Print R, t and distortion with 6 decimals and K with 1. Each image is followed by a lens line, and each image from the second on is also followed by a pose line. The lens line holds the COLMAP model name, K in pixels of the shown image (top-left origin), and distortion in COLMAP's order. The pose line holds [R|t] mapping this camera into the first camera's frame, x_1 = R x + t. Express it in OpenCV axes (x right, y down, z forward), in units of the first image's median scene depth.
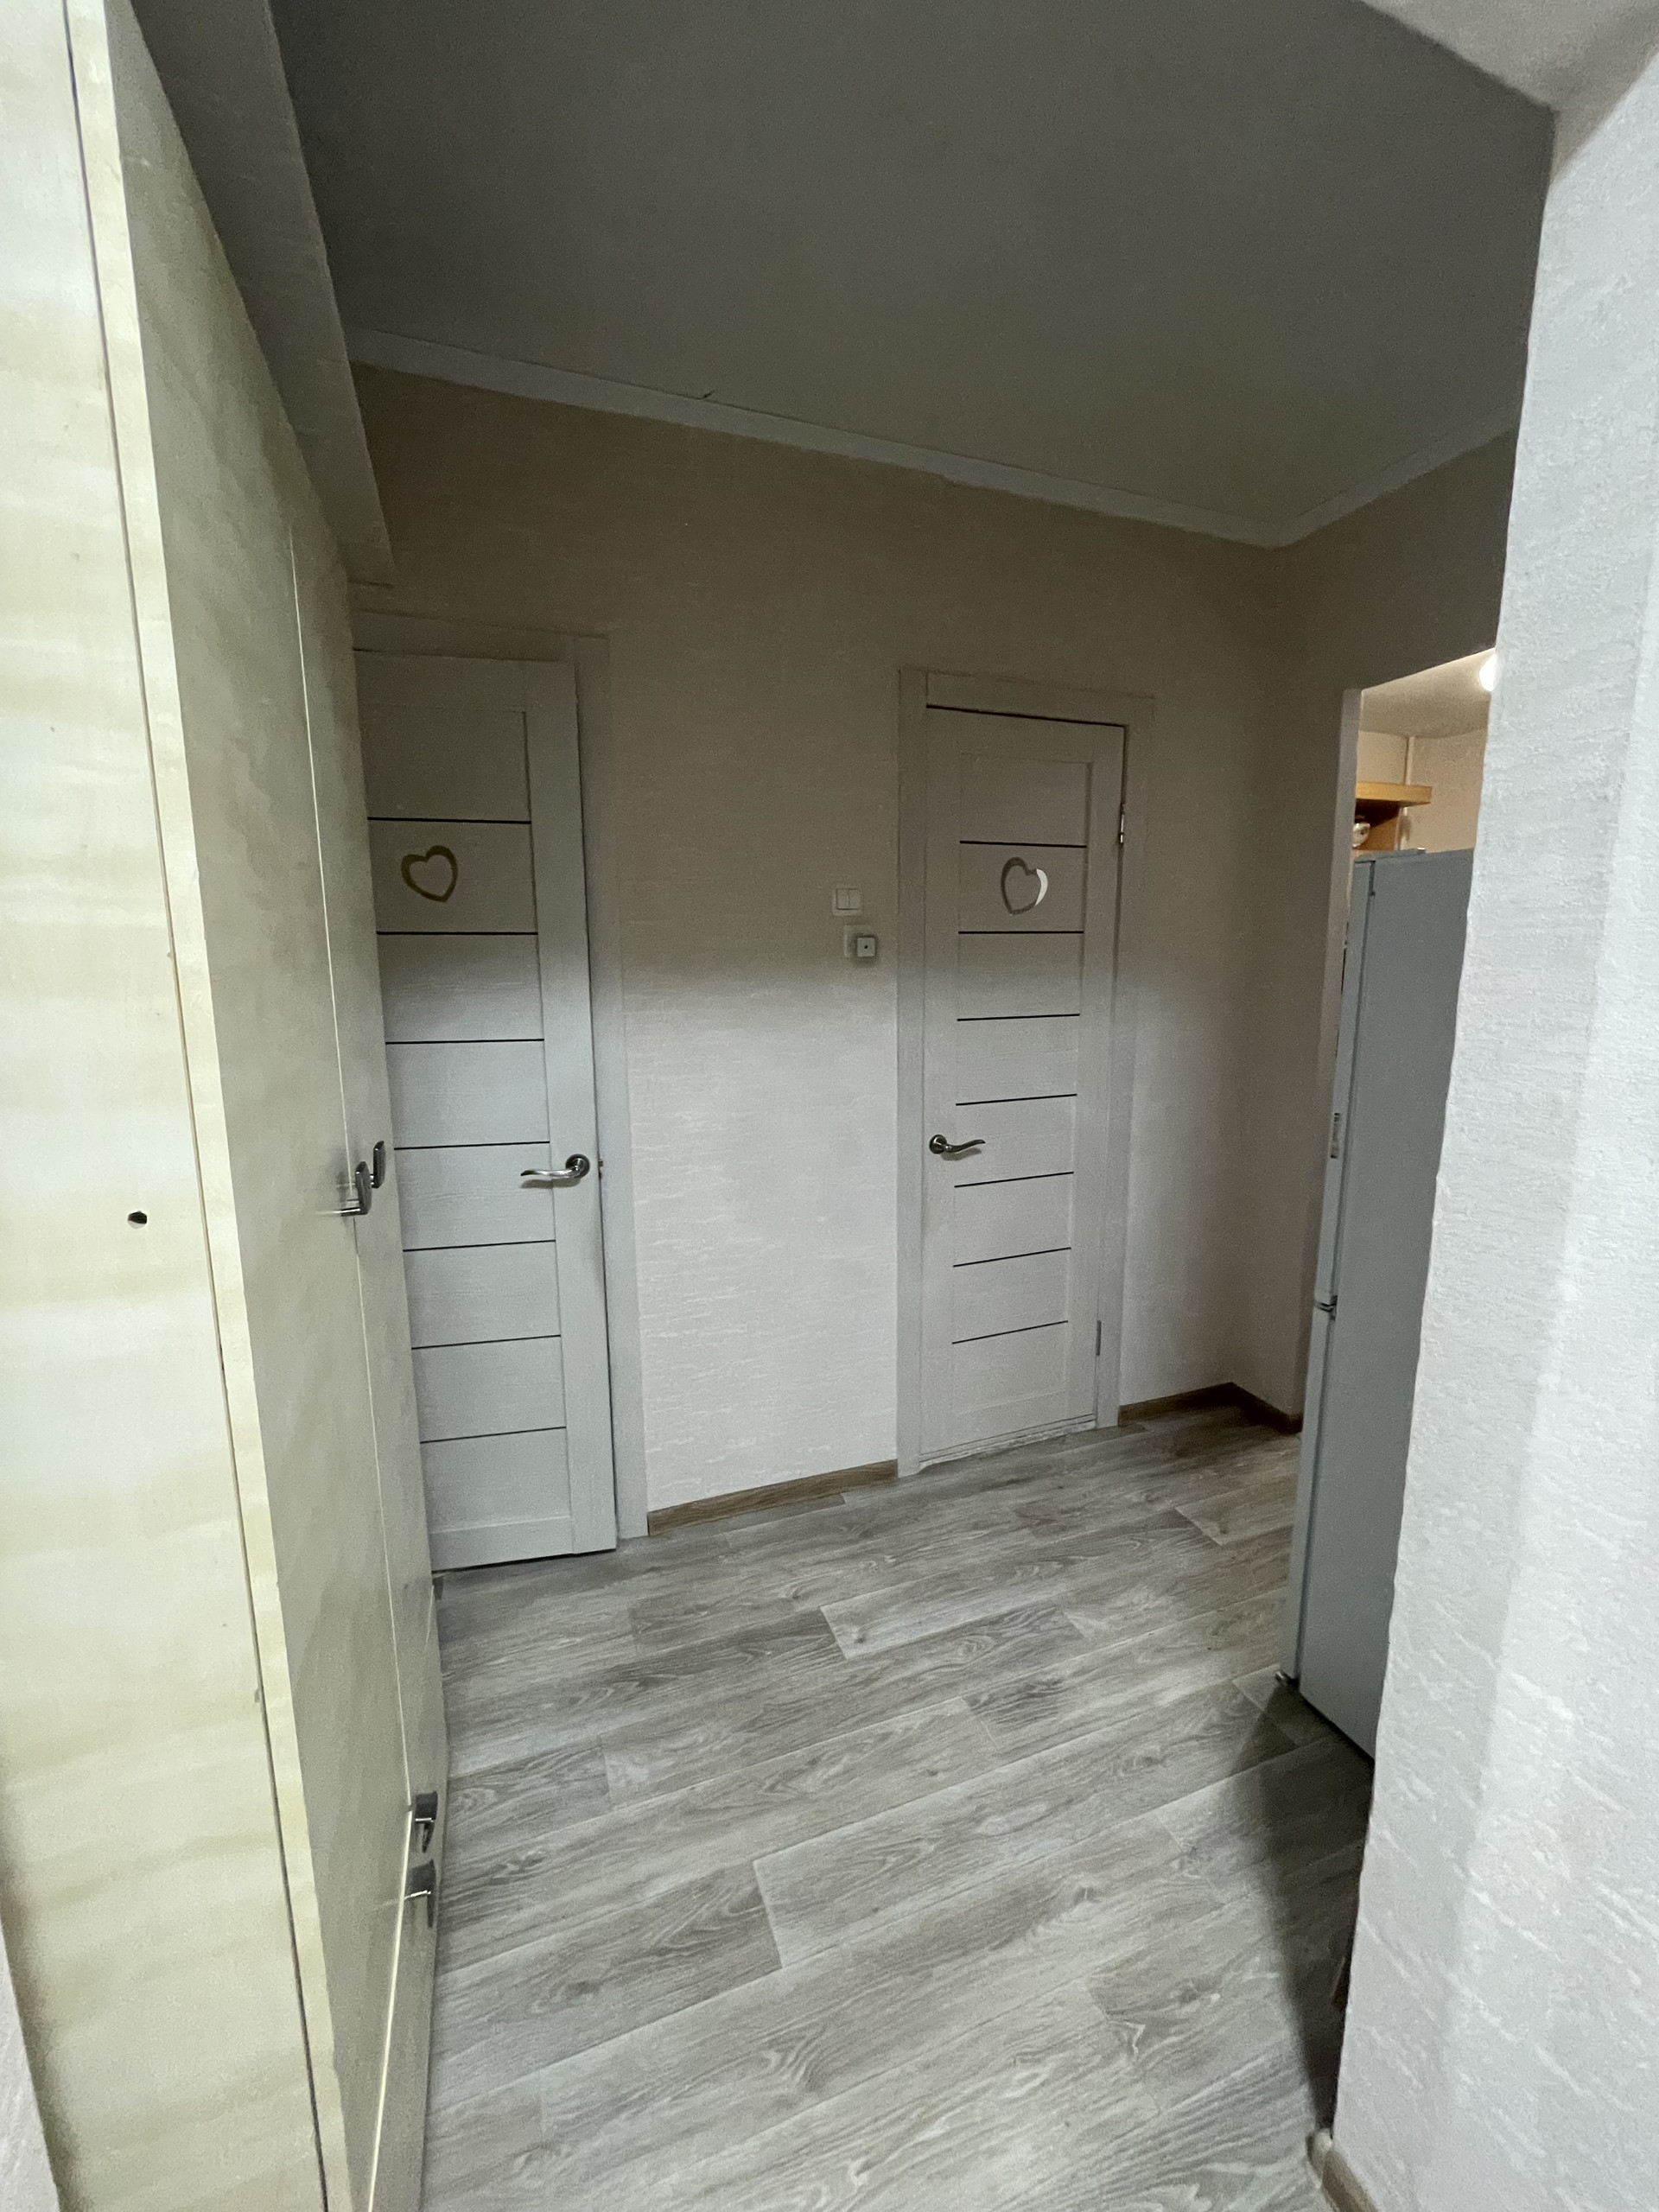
lens RADIAL K [[892.4, 0, 834.7], [0, 892.4, 1112.3], [0, 0, 1]] dist [-0.000734, -0.000668]
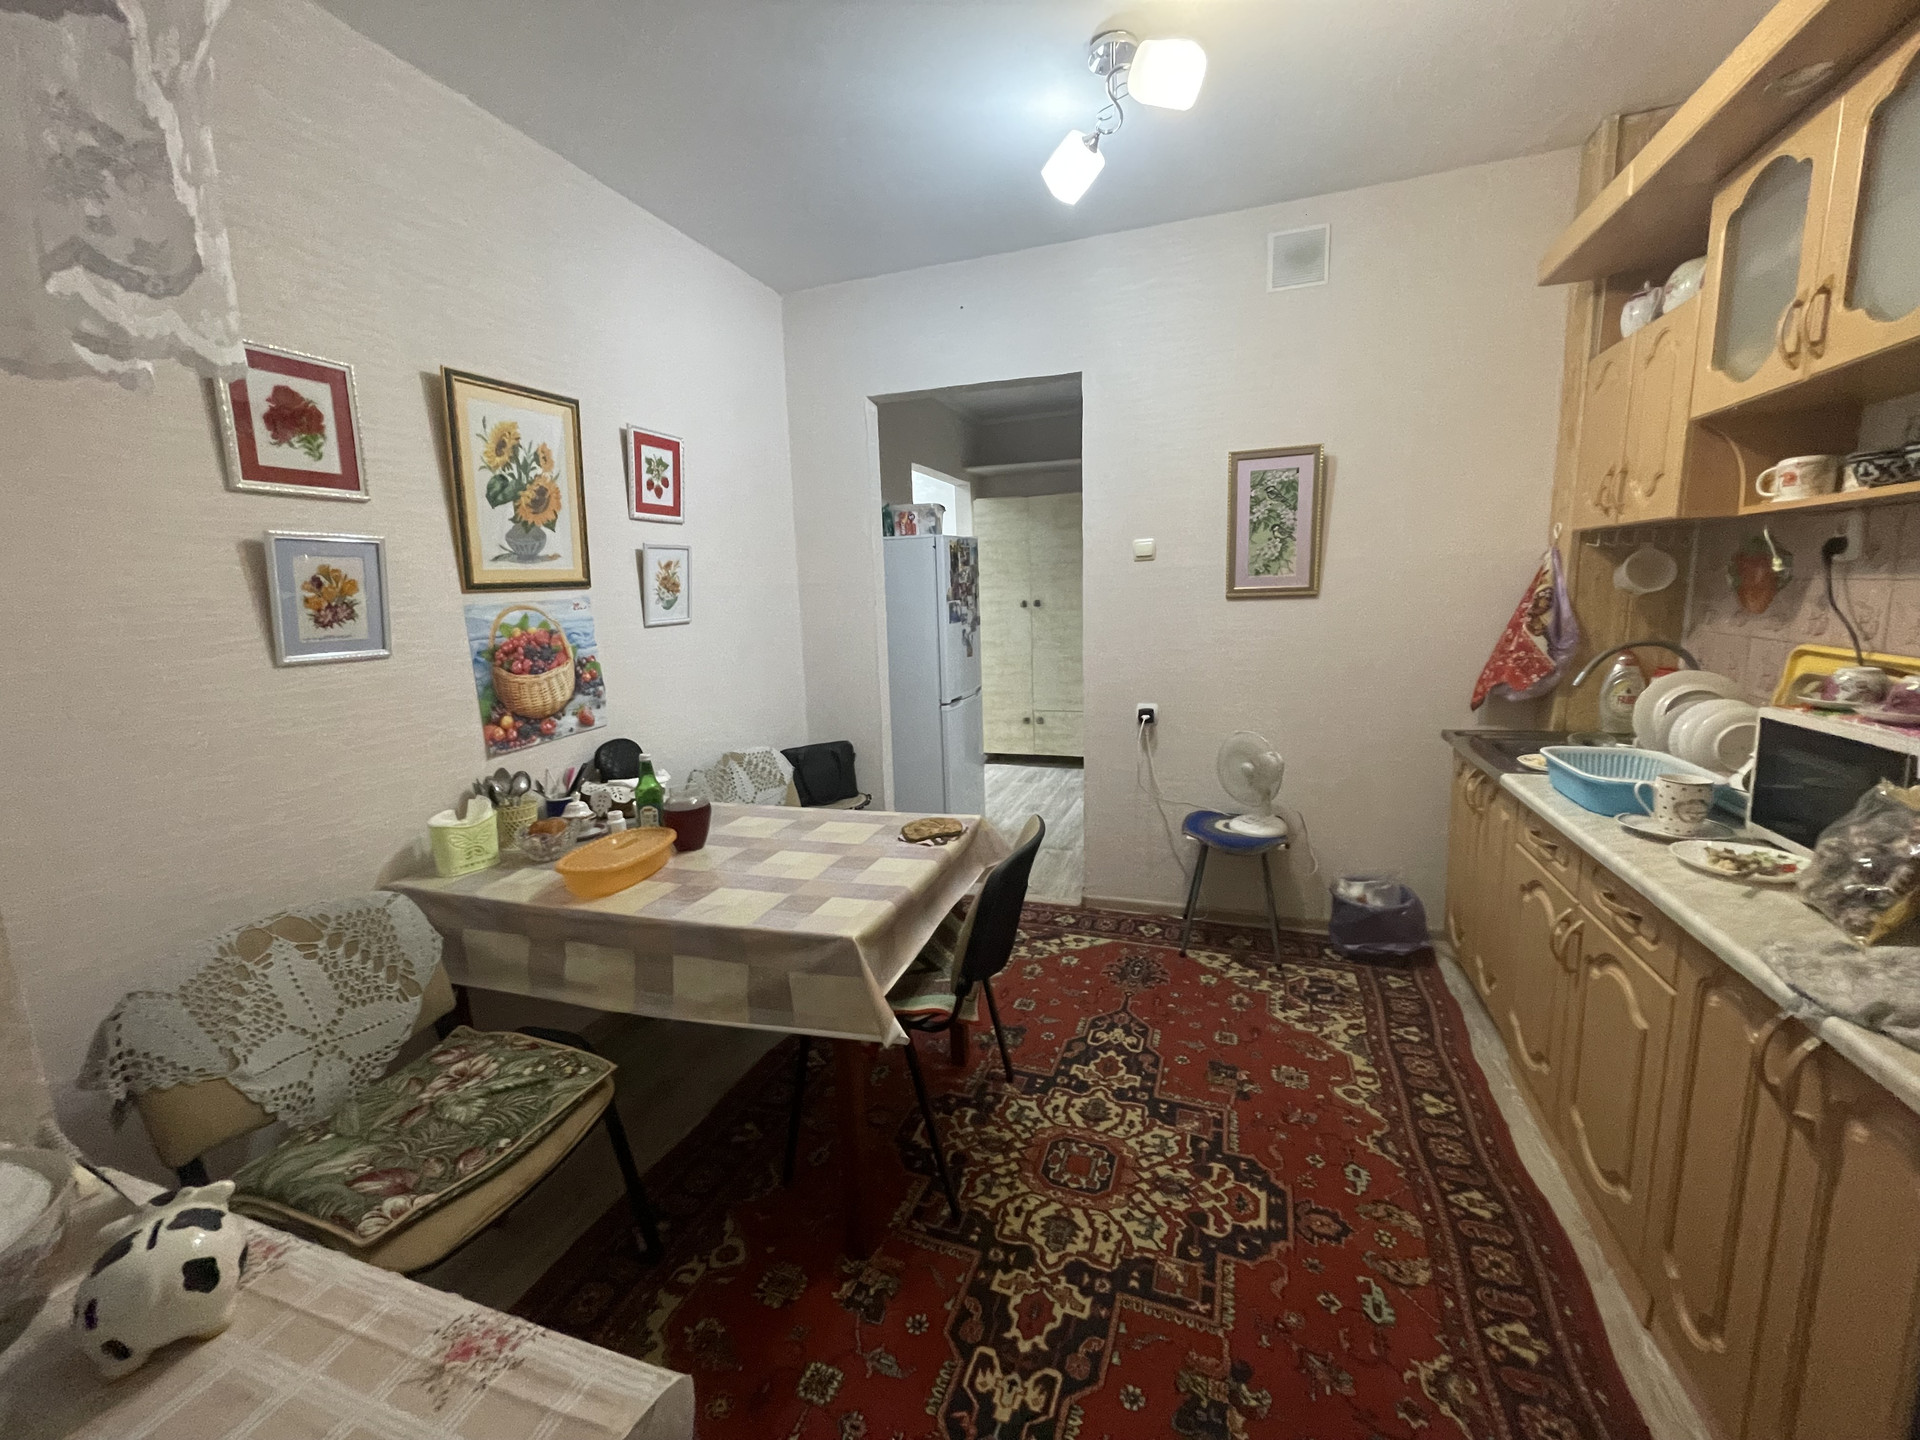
lens RADIAL K [[774.6, 0, 955.0], [0, 774.6, 719.7], [0, 0, 1]] dist [-0.000734, -0.000668]
pose [[-0.653962, 0.149784, -0.741552, 2.379743], [-0.095540, 0.956005, 0.277356, -0.363751], [0.750471, 0.252228, -0.610880, 2.397972]]
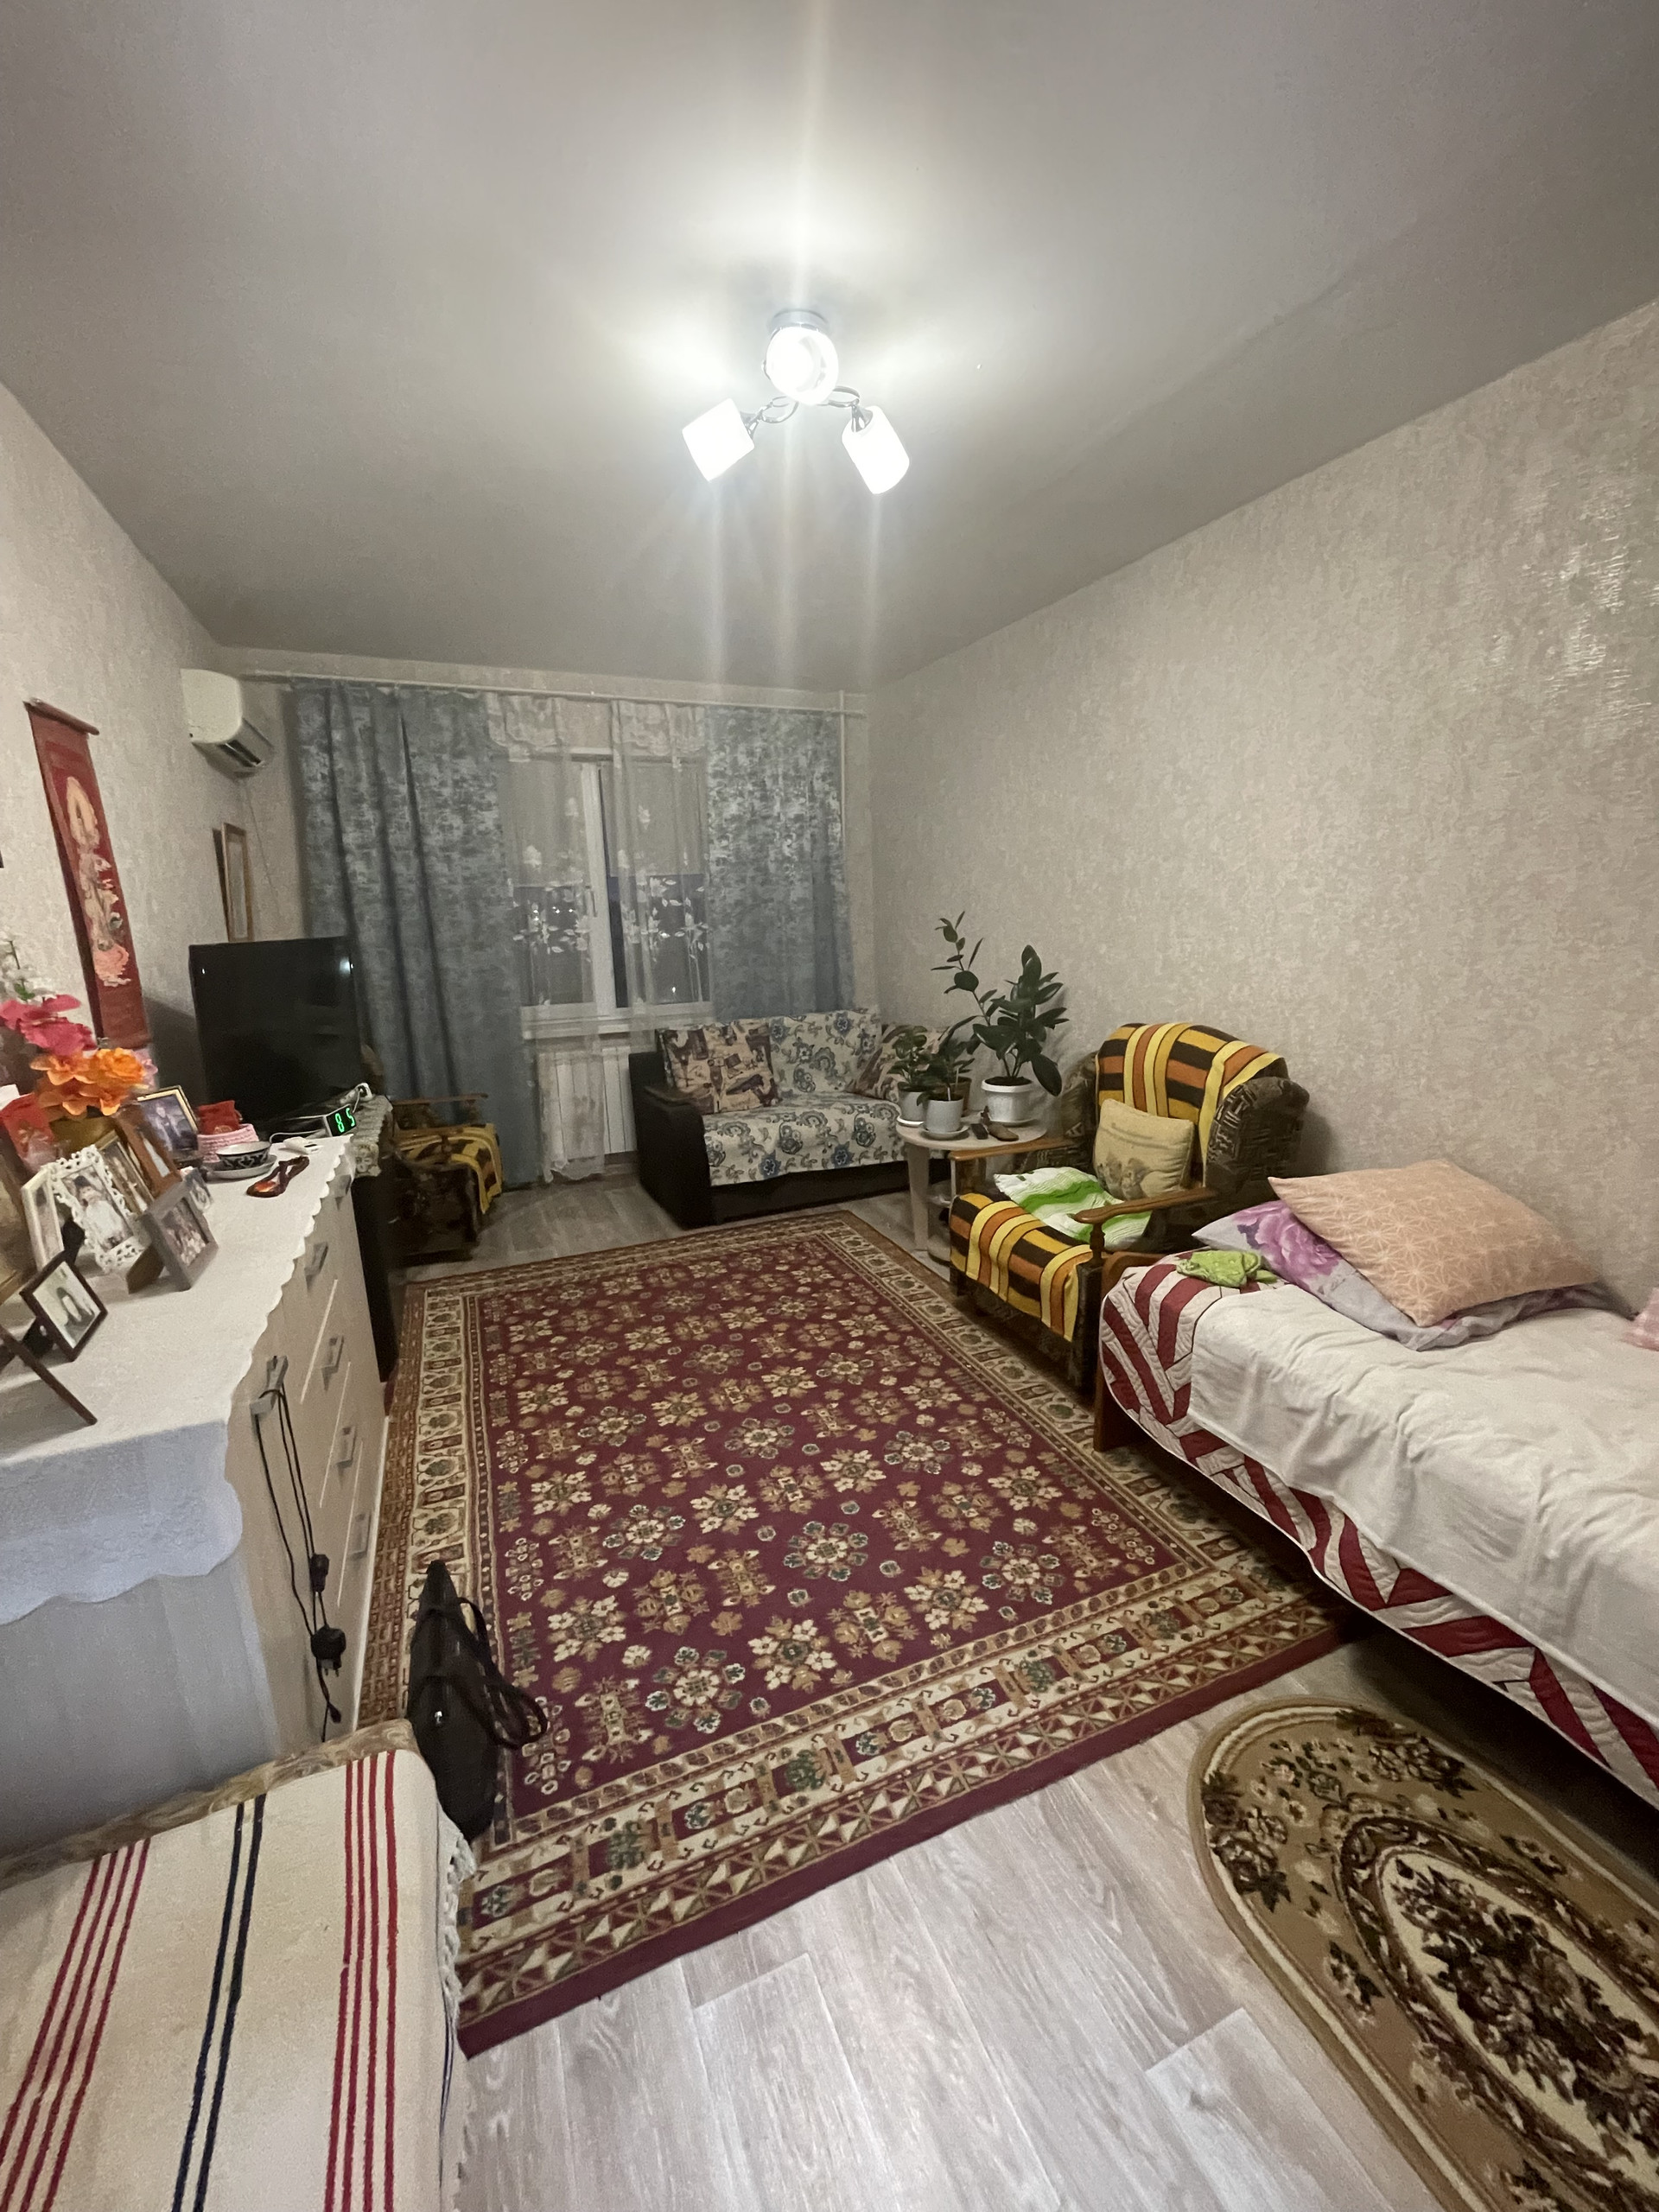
lens RADIAL K [[892.4, 0, 829.9], [0, 892.4, 1112.0], [0, 0, 1]] dist [-0.000734, -0.000668]
pose [[0.041635, 0.227007, -0.973003, 0.474345], [-0.144749, 0.964944, 0.218933, -0.119463], [0.988592, 0.131726, 0.073034, 0.711338]]
